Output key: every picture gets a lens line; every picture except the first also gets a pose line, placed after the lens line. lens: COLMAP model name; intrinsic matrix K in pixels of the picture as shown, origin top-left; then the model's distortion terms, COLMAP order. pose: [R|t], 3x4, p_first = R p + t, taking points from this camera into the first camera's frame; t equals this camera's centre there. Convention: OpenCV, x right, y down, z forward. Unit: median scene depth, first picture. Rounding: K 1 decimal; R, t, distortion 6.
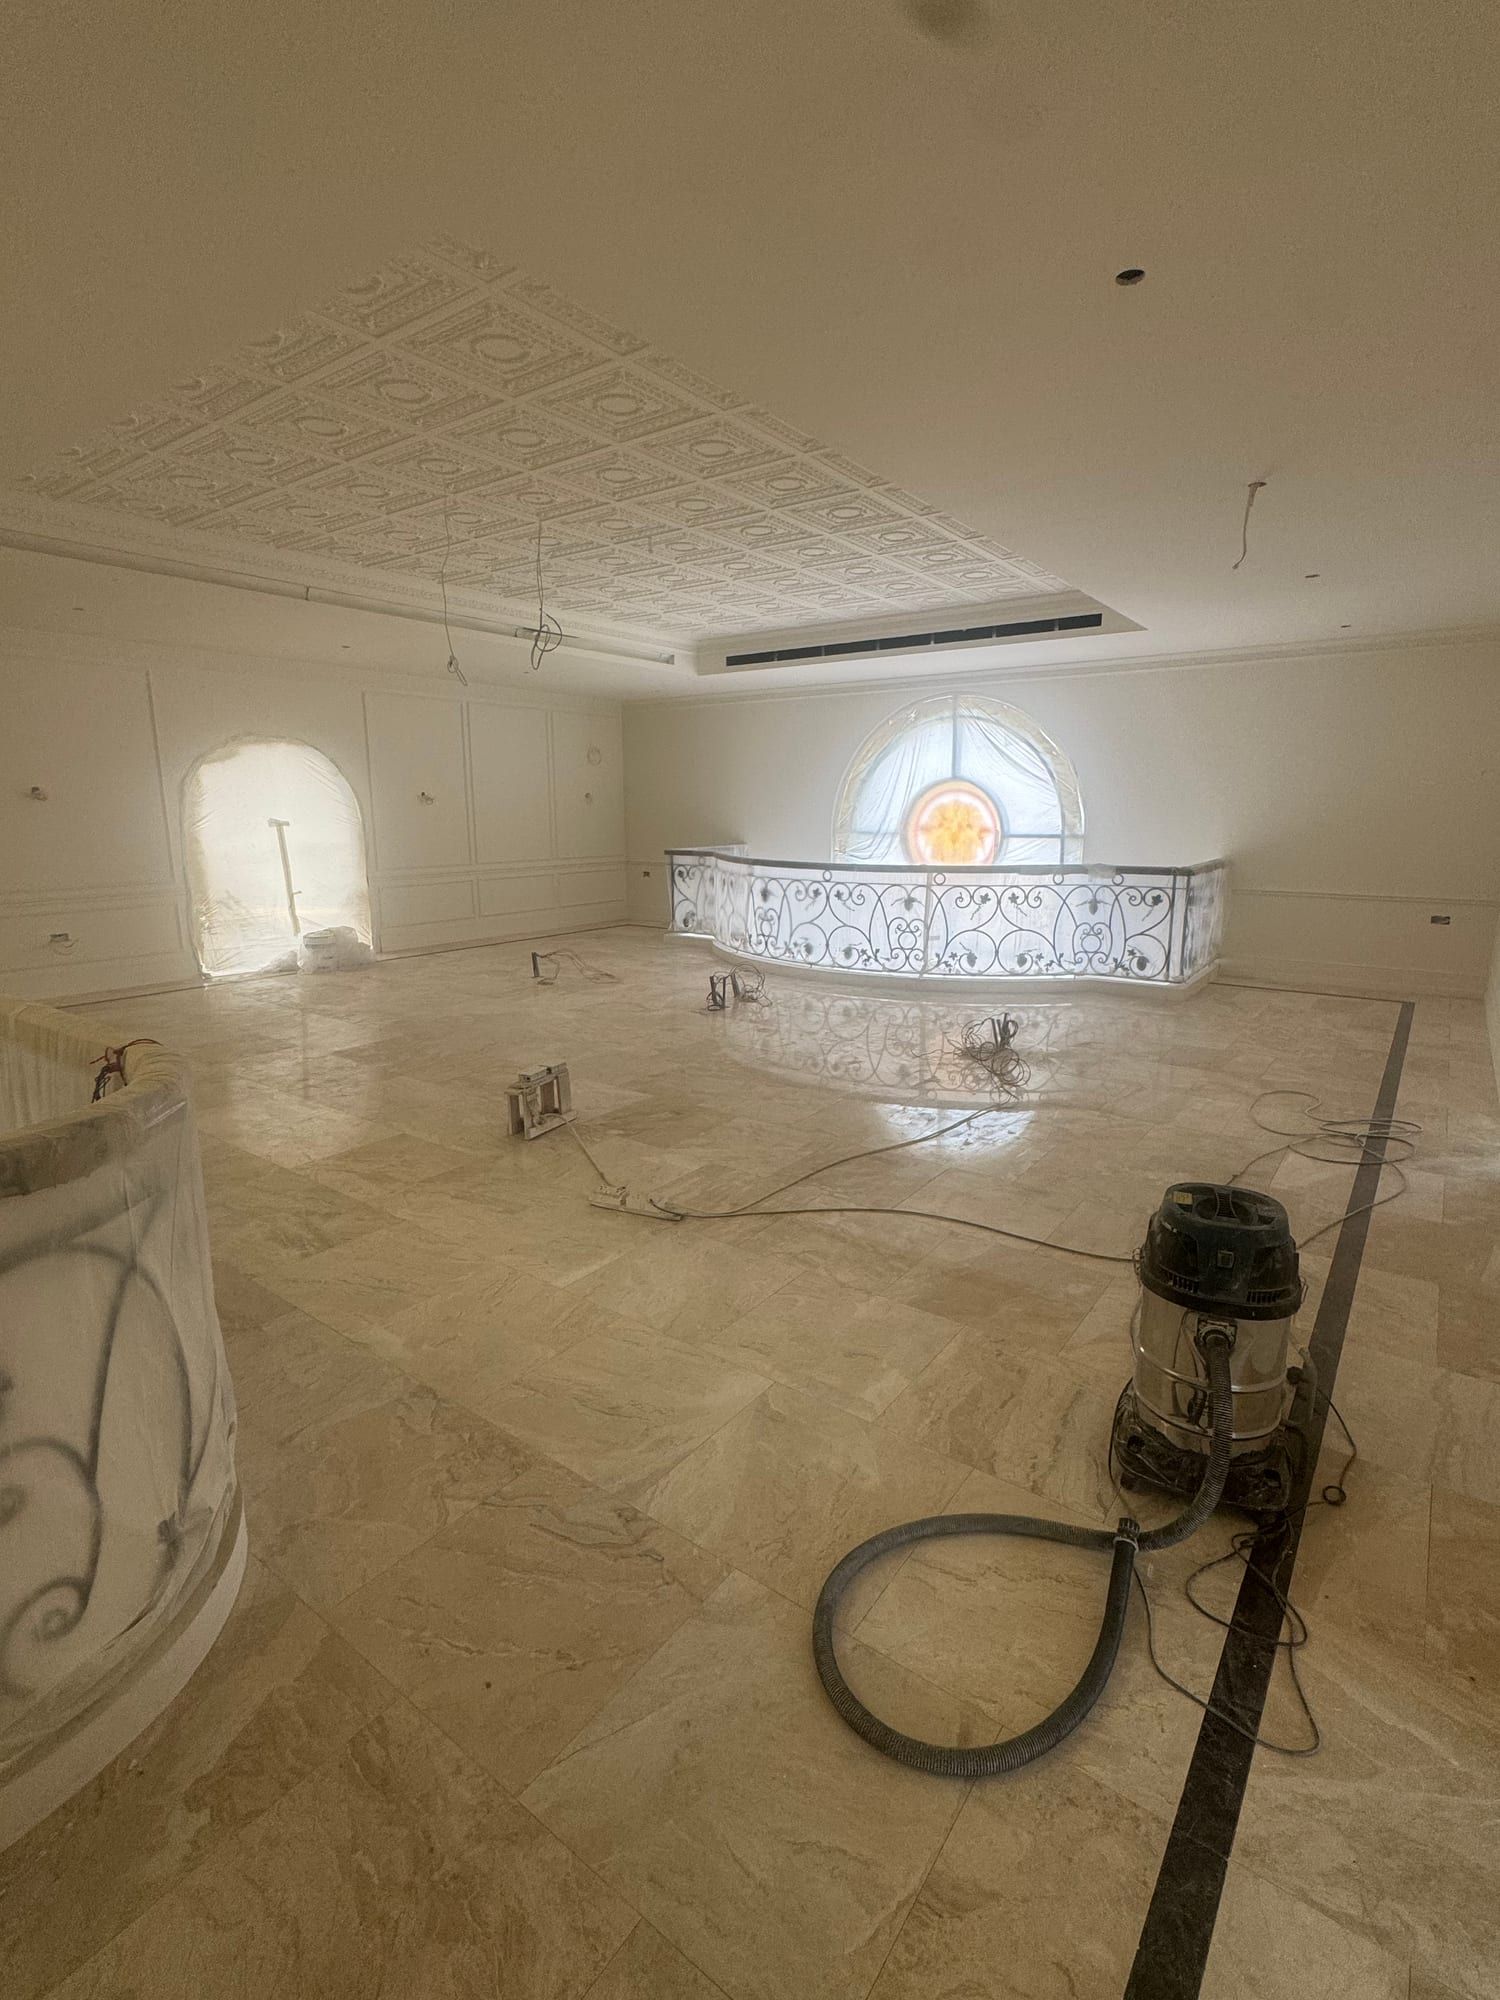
lens RADIAL K [[839.3, 0, 750.3], [0, 839.3, 1037.2], [0, 0, 1]] dist [-0.003131, 0.000140]
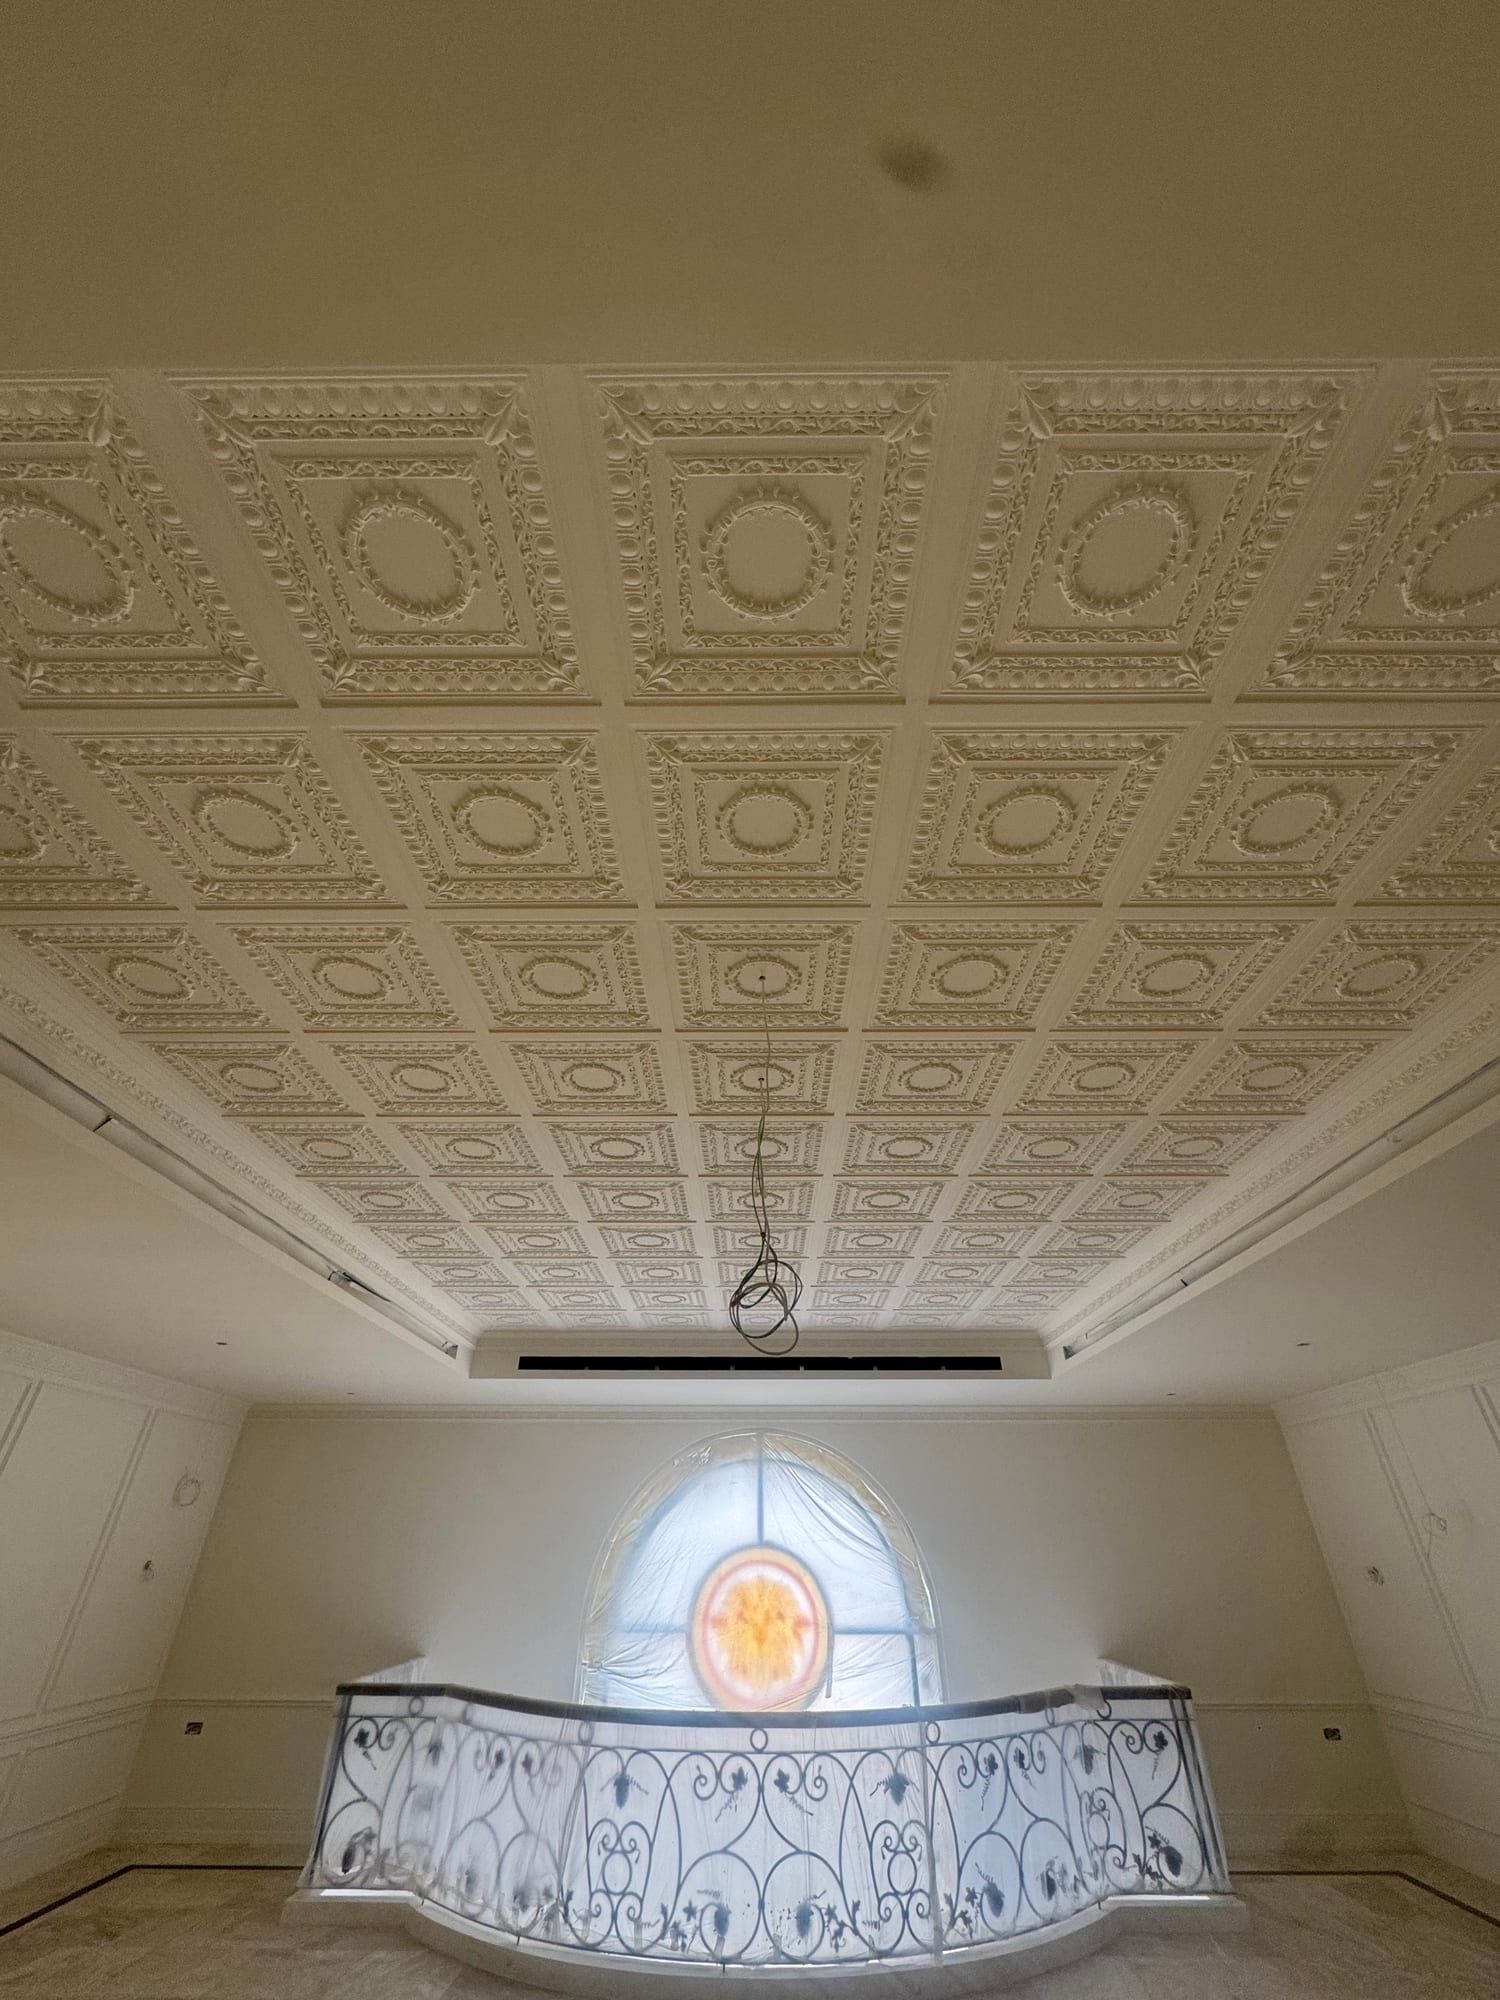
lens RADIAL K [[839.3, 0, 750.3], [0, 839.3, 1037.2], [0, 0, 1]] dist [-0.003131, 0.000140]
pose [[0.841258, 0.287293, 0.457983, -0.282321], [0.140271, 0.702123, -0.698102, -0.114515], [-0.522120, 0.651526, 0.550368, 0.321816]]
